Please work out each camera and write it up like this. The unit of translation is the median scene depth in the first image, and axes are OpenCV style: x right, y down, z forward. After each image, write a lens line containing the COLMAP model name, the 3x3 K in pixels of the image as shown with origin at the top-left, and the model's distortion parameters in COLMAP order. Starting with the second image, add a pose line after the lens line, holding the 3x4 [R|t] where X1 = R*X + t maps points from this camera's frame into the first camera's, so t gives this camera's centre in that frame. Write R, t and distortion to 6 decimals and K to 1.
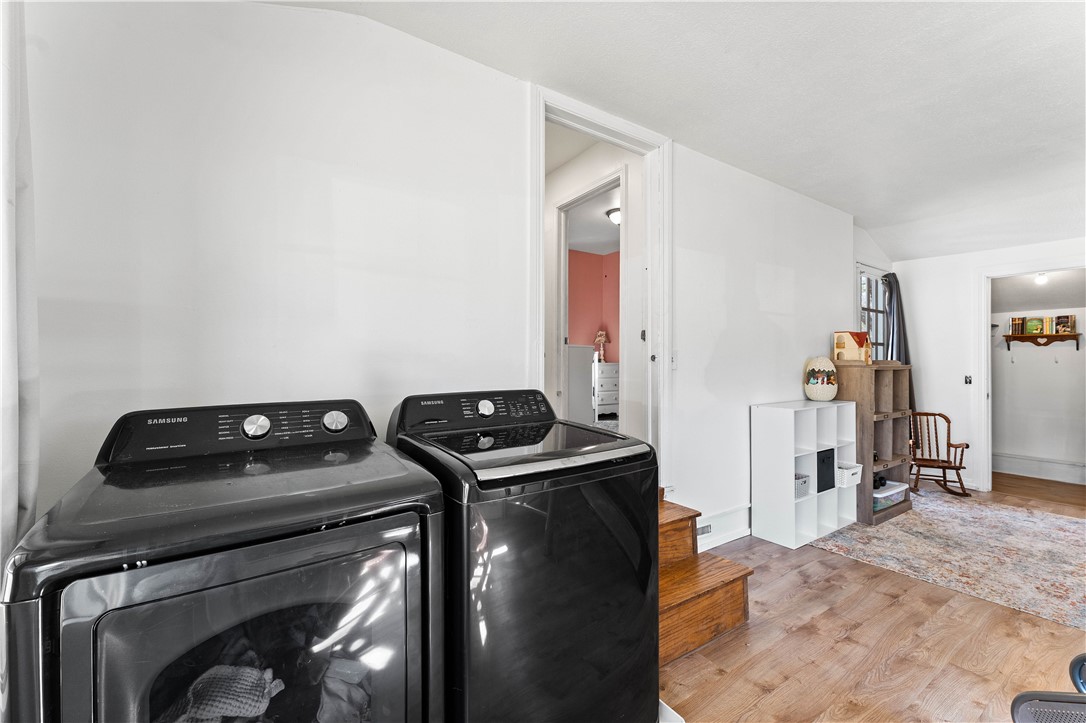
lens RADIAL K [[446.8, 0, 543.0], [0, 446.8, 361.5], [0, 0, 1]] dist [-0.000503, 0.000442]
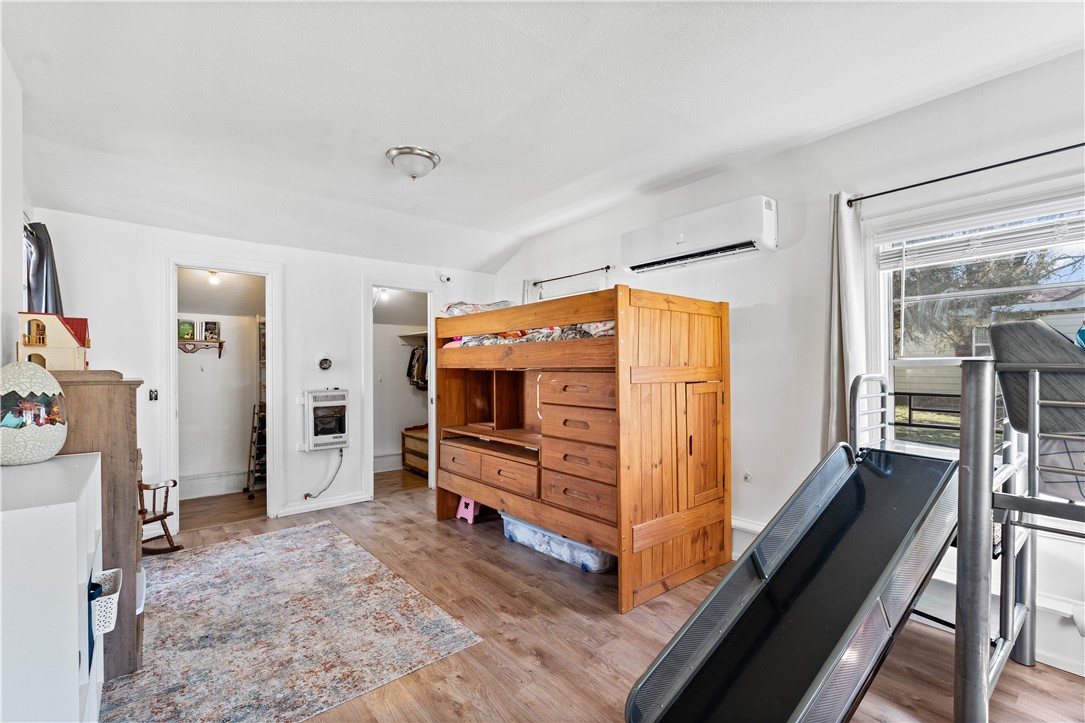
lens RADIAL K [[485.7, 0, 542.6], [0, 485.7, 369.2], [0, 0, 1]] dist [-0.001128, -0.000115]
pose [[-0.092331, -0.004971, 0.995716, 0.089760], [0.002707, 0.999983, 0.005244, -0.006118], [-0.995725, 0.003180, -0.092316, 0.511792]]
